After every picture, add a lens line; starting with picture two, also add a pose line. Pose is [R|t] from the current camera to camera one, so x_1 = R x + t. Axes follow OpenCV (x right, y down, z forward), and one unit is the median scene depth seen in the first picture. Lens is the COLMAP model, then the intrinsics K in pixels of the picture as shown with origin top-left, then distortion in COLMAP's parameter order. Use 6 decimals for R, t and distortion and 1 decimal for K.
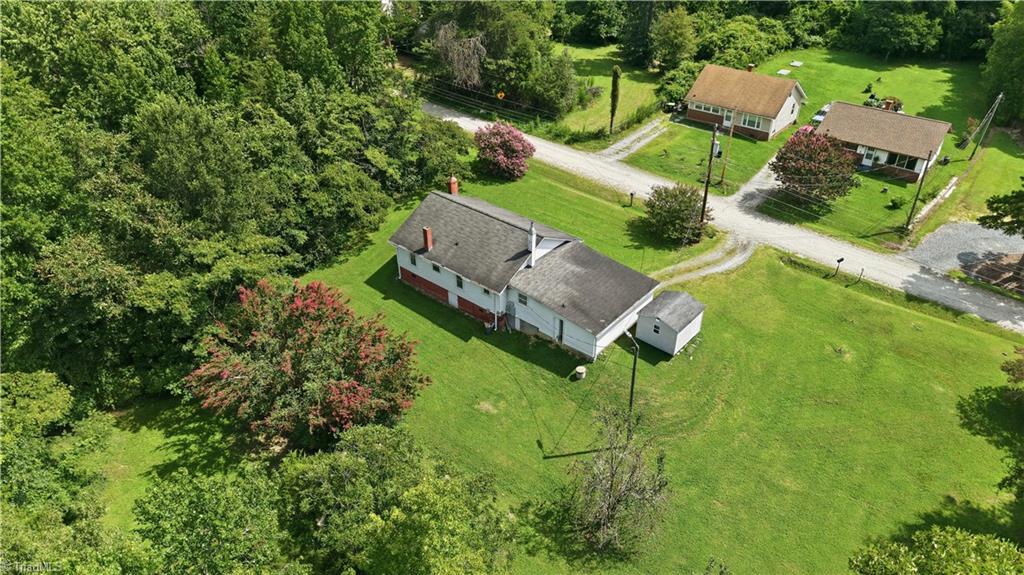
lens RADIAL K [[685.2, 0, 512.0], [0, 685.2, 287.5], [0, 0, 1]] dist [0.039858, -0.050947]
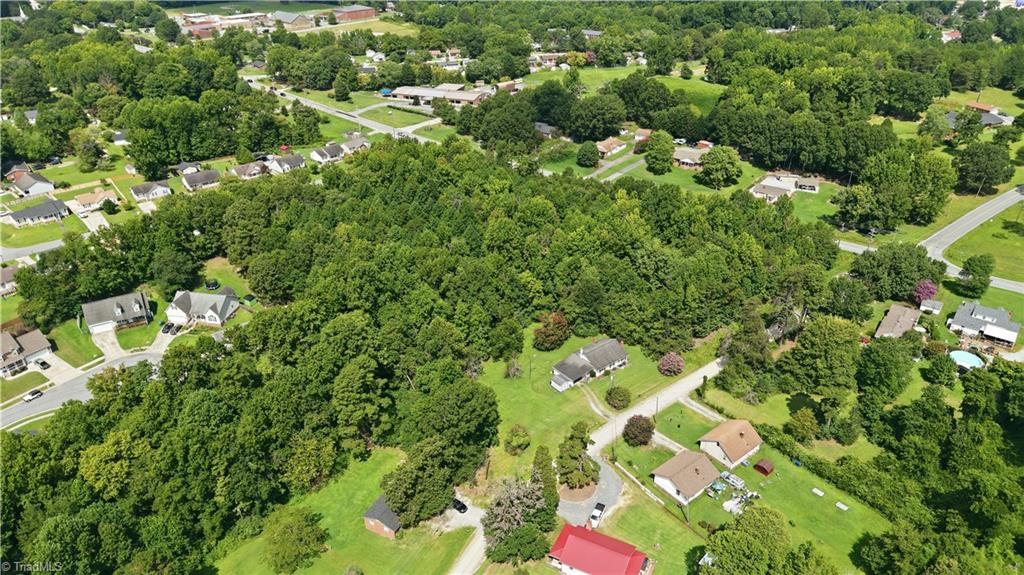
lens RADIAL K [[685.2, 0, 512.0], [0, 685.2, 287.5], [0, 0, 1]] dist [0.039858, -0.050947]
pose [[-0.204560, 0.480589, -0.852754, 2.589480], [-0.520841, 0.684173, 0.510521, -1.680015], [0.828782, 0.548582, 0.110356, 0.082298]]
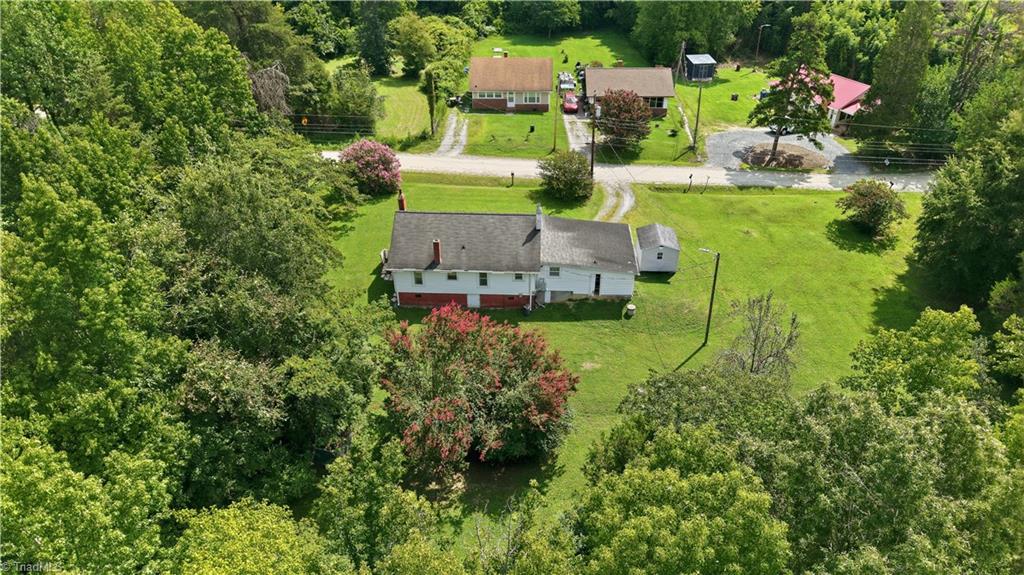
lens RADIAL K [[685.2, 0, 512.0], [0, 685.2, 287.5], [0, 0, 1]] dist [0.039858, -0.050947]
pose [[0.789443, -0.328823, 0.518320, -0.508917], [0.339074, 0.937495, 0.078311, -0.055851], [-0.511673, 0.113927, 0.851594, 0.083909]]
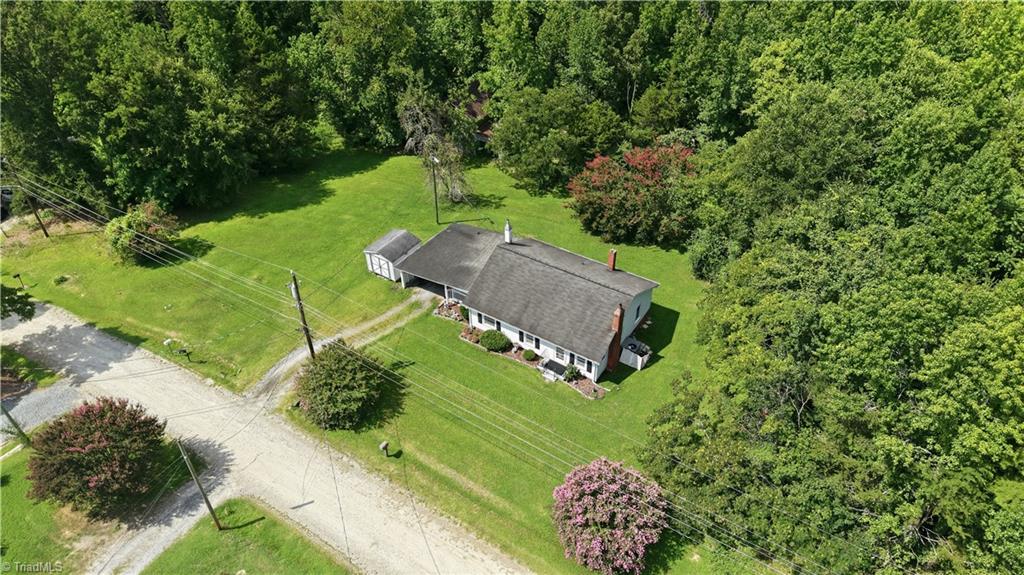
lens RADIAL K [[678.9, 0, 512.0], [0, 678.9, 287.5], [0, 0, 1]] dist [0.084953, -0.155964]
pose [[-0.991483, 0.089104, -0.094983, 0.115733], [-0.063120, 0.309170, 0.948910, -0.909659], [0.113917, 0.946823, -0.300913, 1.183207]]
